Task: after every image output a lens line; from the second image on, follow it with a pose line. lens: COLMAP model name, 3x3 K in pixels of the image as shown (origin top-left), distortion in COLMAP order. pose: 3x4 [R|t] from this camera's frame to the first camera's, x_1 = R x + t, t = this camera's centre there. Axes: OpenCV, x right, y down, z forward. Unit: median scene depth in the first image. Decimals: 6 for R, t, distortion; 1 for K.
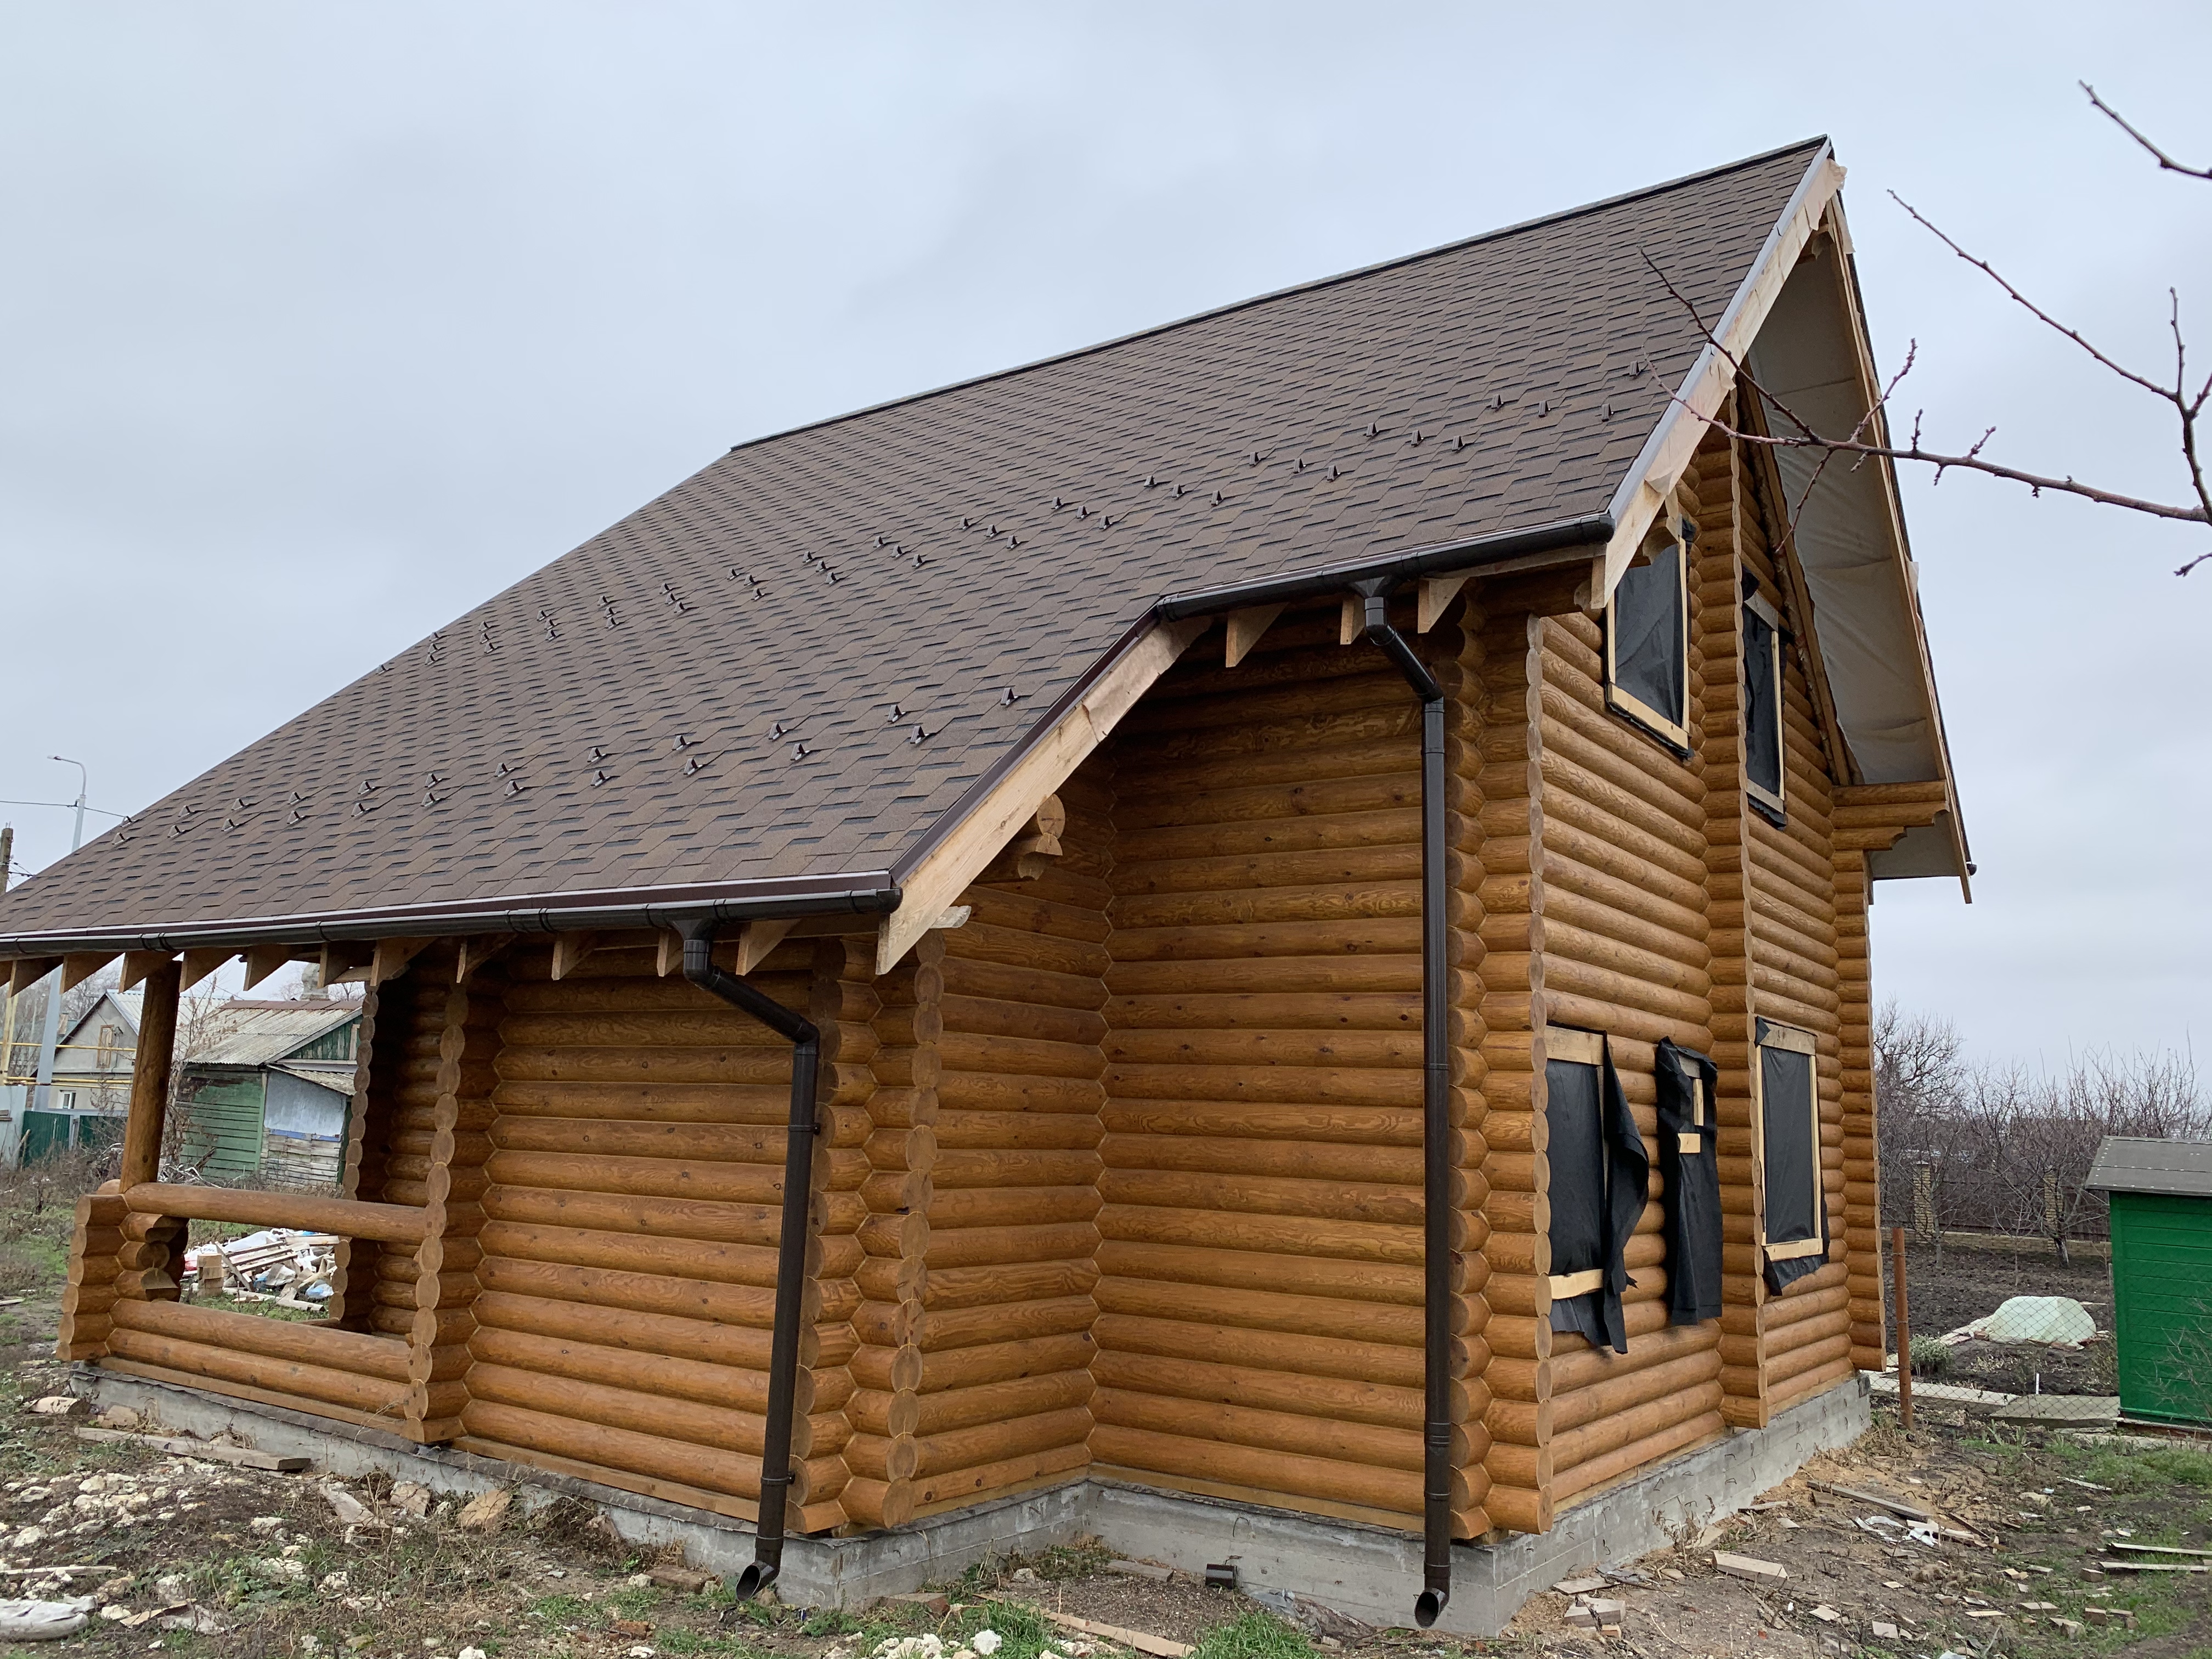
lens RADIAL K [[1671.8, 0, 1106.4], [0, 1671.8, 838.3], [0, 0, 1]] dist [0.050922, -0.071270]
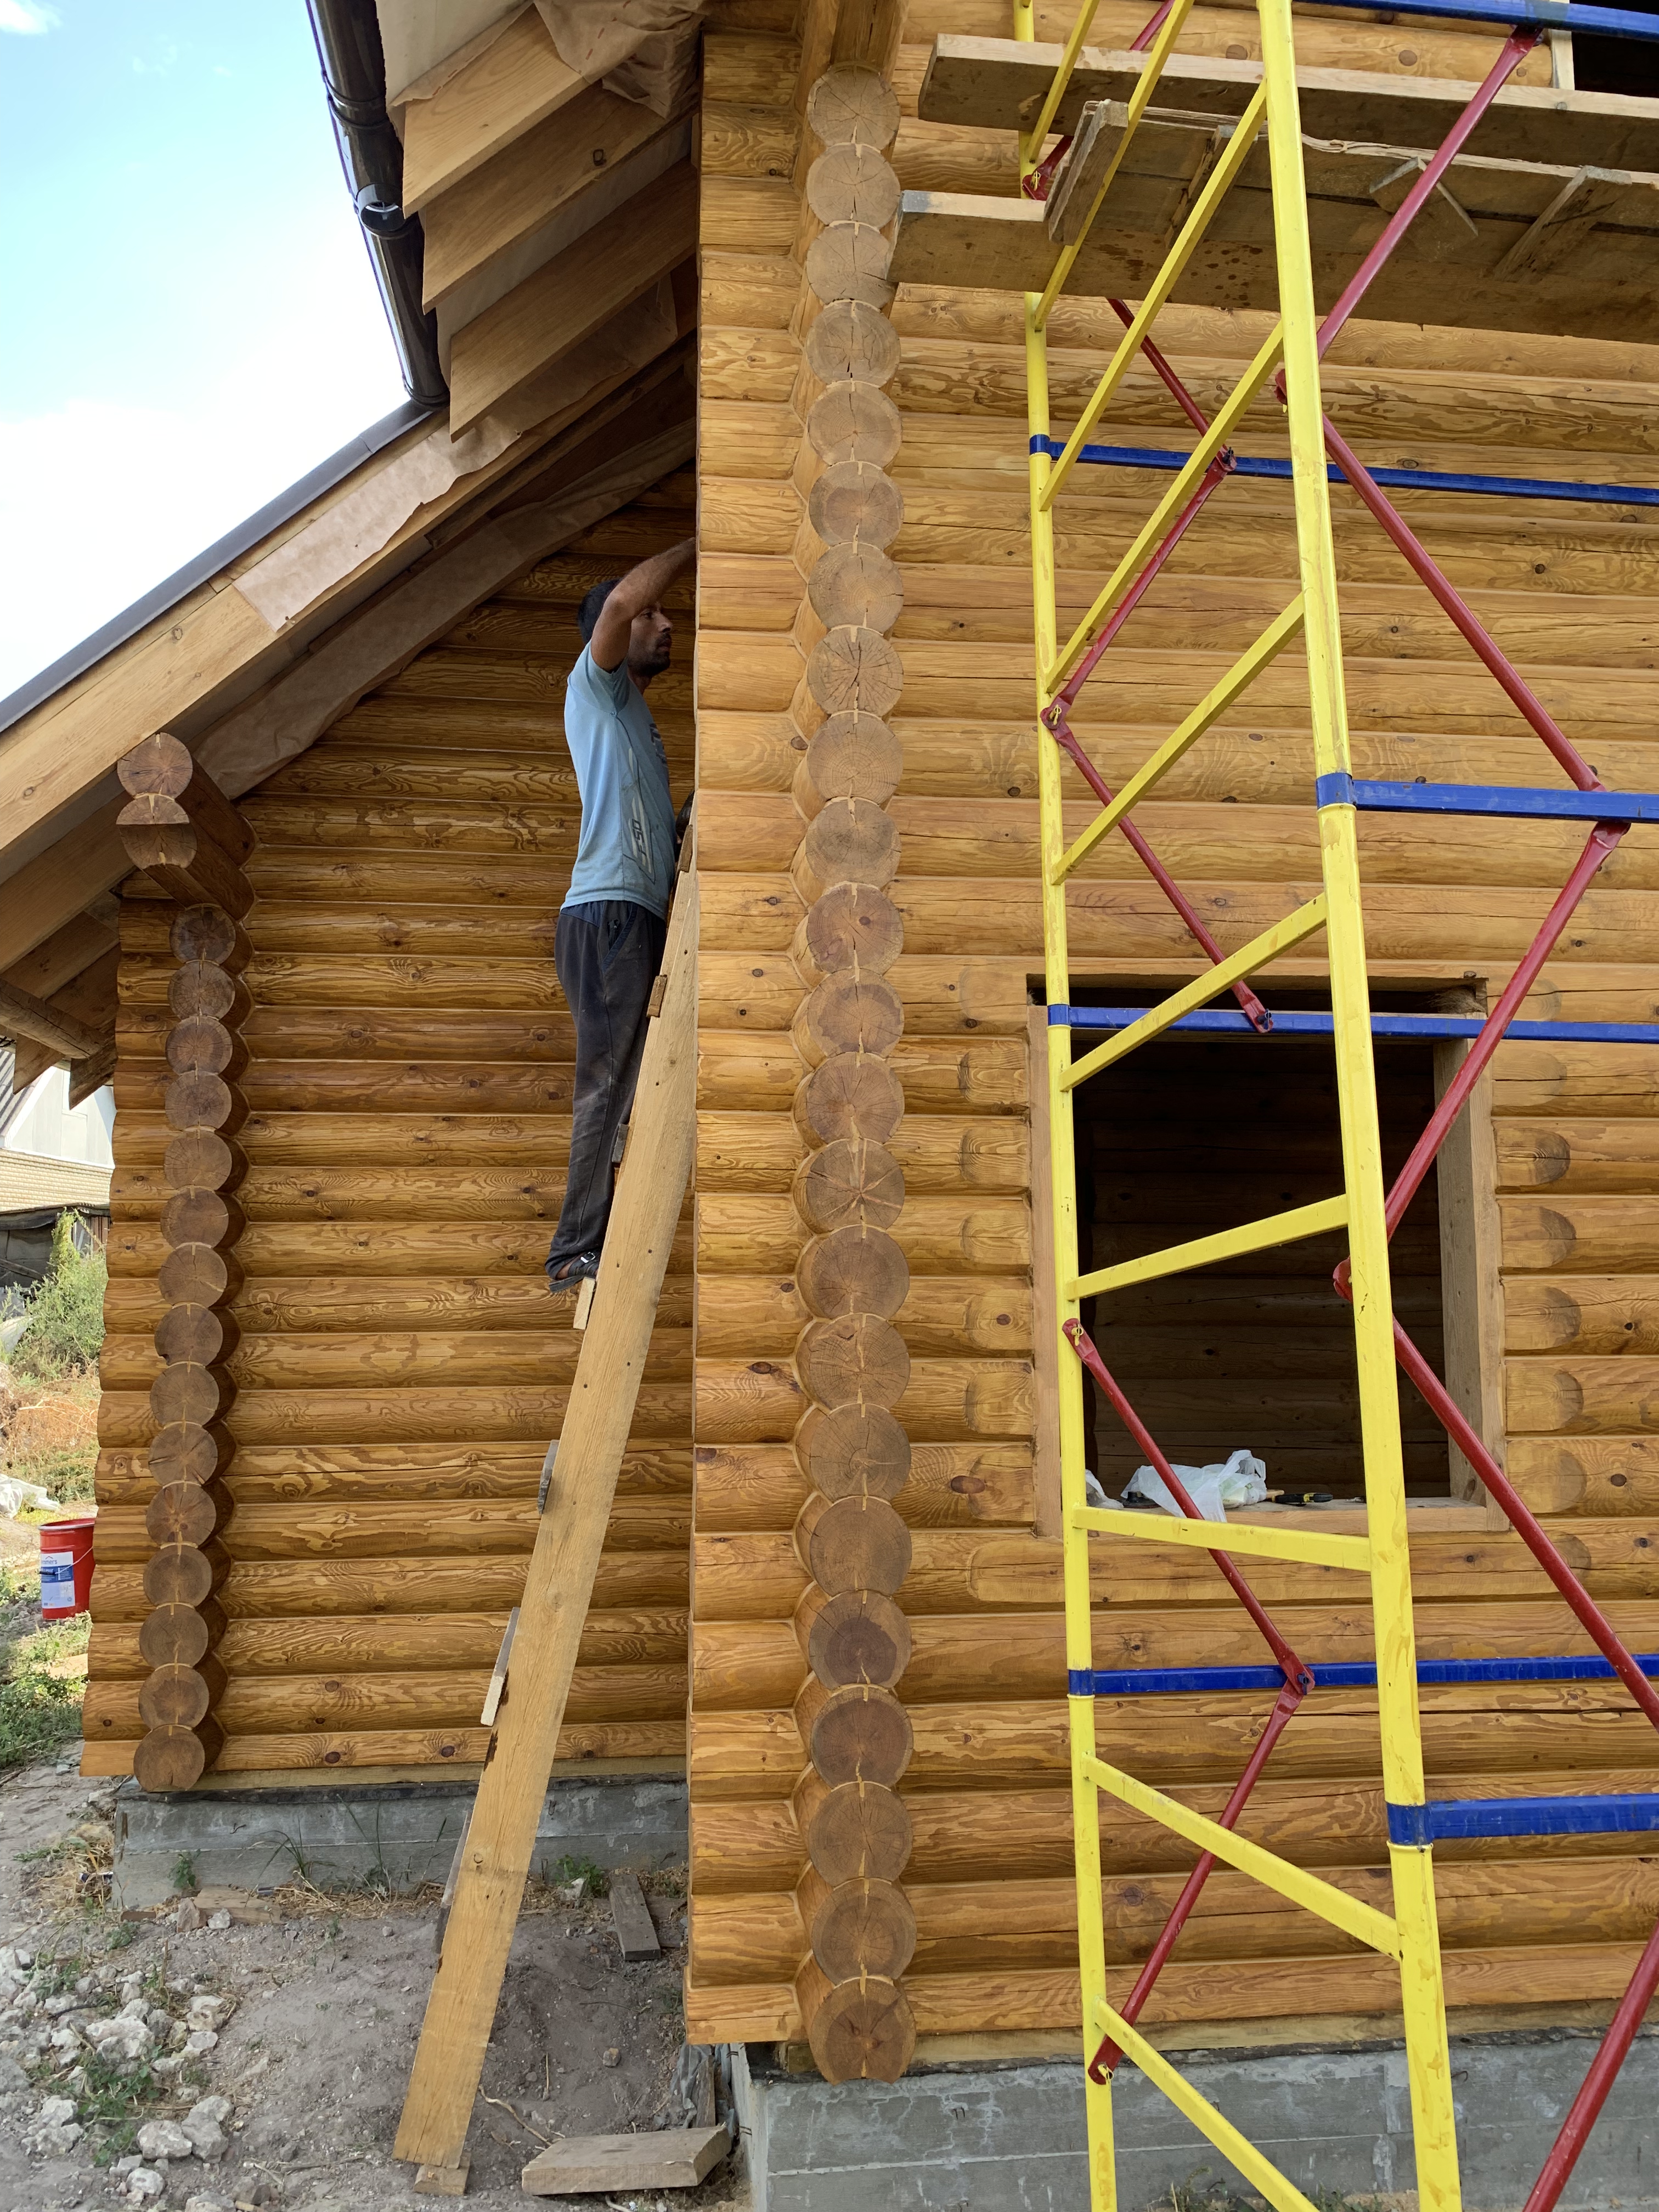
lens RADIAL K [[1671.8, 0, 831.6], [0, 1671.8, 1105.4], [0, 0, 1]] dist [0.050922, -0.071270]
pose [[0.669402, -0.111668, -0.734460, 0.533638], [0.148625, 0.988782, -0.014875, 0.145331], [0.727882, -0.099202, 0.678489, 0.632869]]
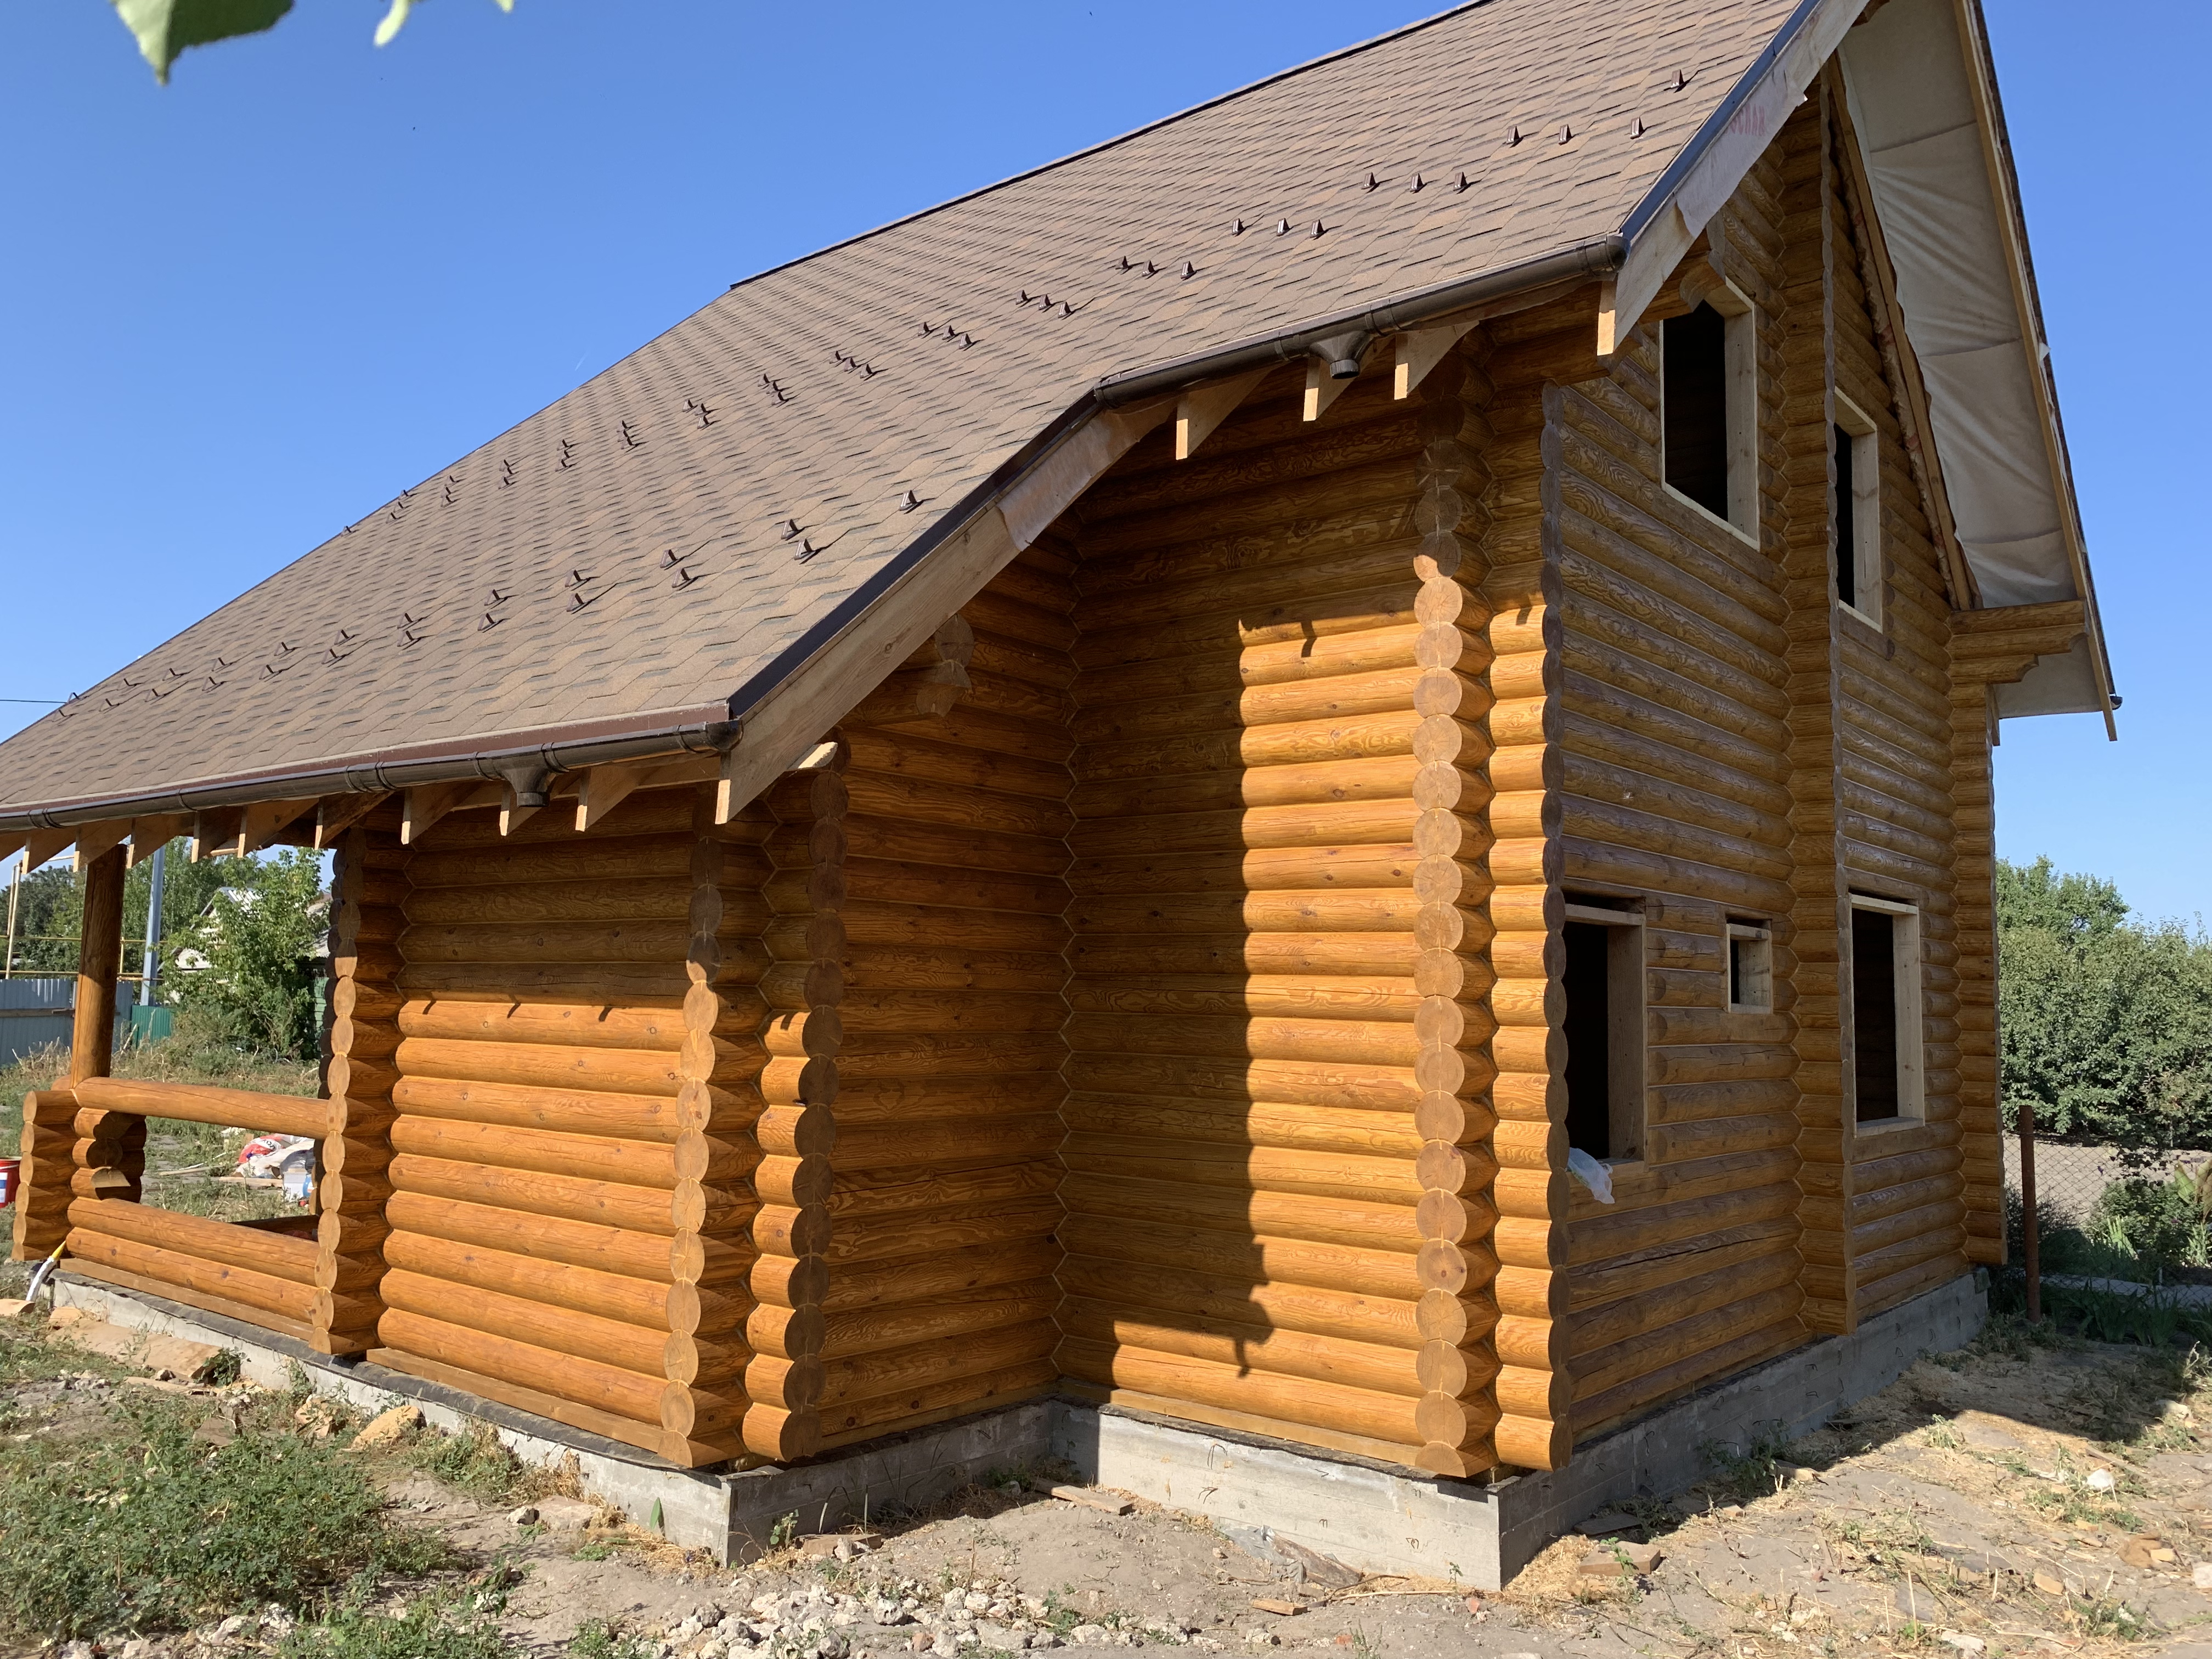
lens RADIAL K [[1671.8, 0, 1109.4], [0, 1671.8, 832.1], [0, 0, 1]] dist [0.050922, -0.071270]
pose [[0.997110, -0.019848, -0.073330, 0.091066], [0.024498, 0.997709, 0.063060, 0.028390], [0.071911, -0.064675, 0.995312, 0.140642]]
